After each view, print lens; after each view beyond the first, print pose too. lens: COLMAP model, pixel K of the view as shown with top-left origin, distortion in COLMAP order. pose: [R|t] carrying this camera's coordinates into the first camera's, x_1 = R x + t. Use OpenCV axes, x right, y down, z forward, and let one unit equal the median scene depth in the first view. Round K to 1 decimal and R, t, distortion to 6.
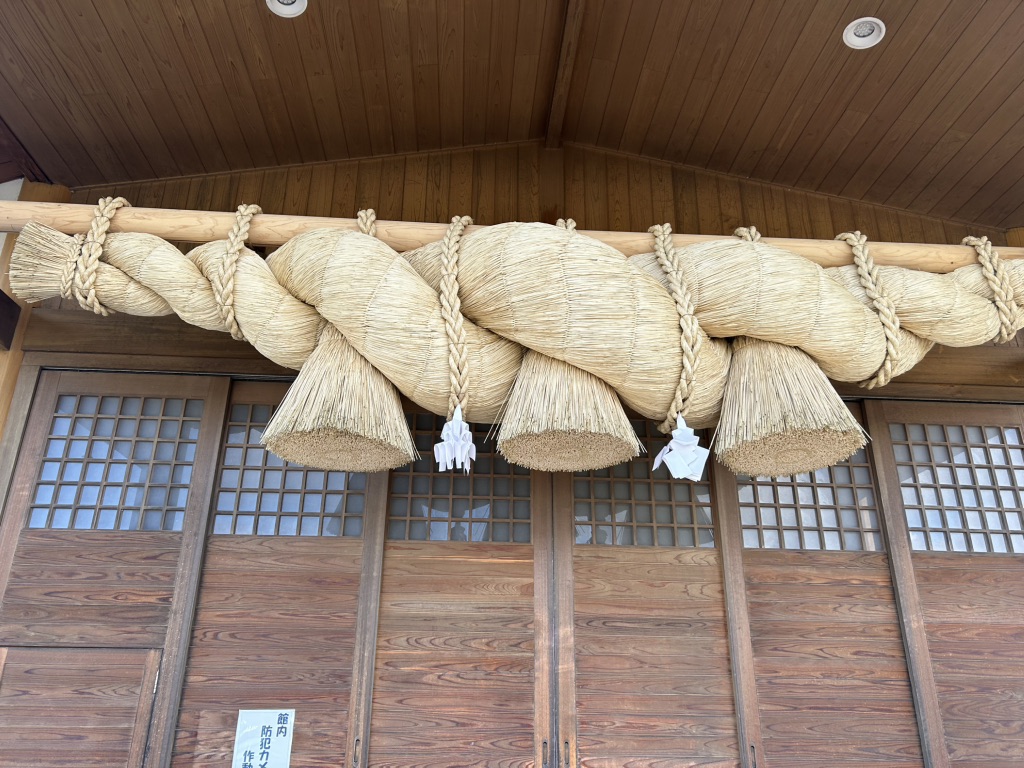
lens RADIAL K [[782.1, 0, 501.8], [0, 782.1, 385.2], [0, 0, 1]] dist [0.045137, -0.050812]
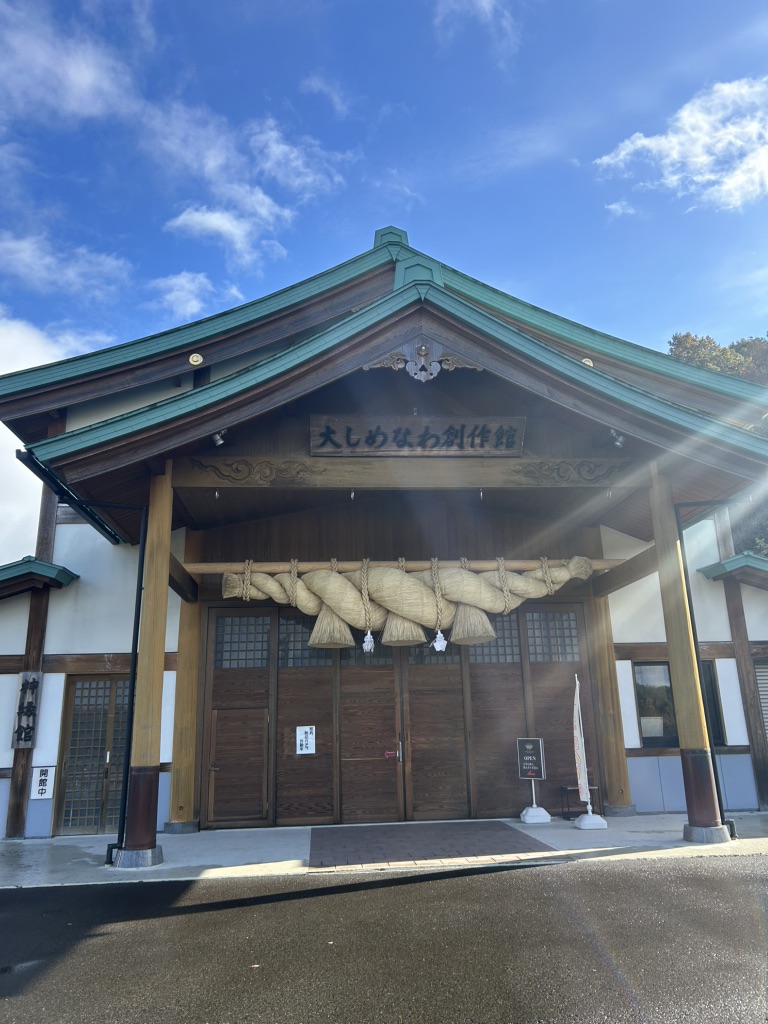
lens RADIAL K [[757.5, 0, 384.0], [0, 757.5, 512.0], [0, 0, 1]] dist [0.088486, -0.117391]
pose [[0.998869, -0.032818, 0.034413, -0.075693], [0.029187, 0.994442, 0.101157, -0.670600], [-0.037541, -0.100038, 0.994275, -1.781456]]
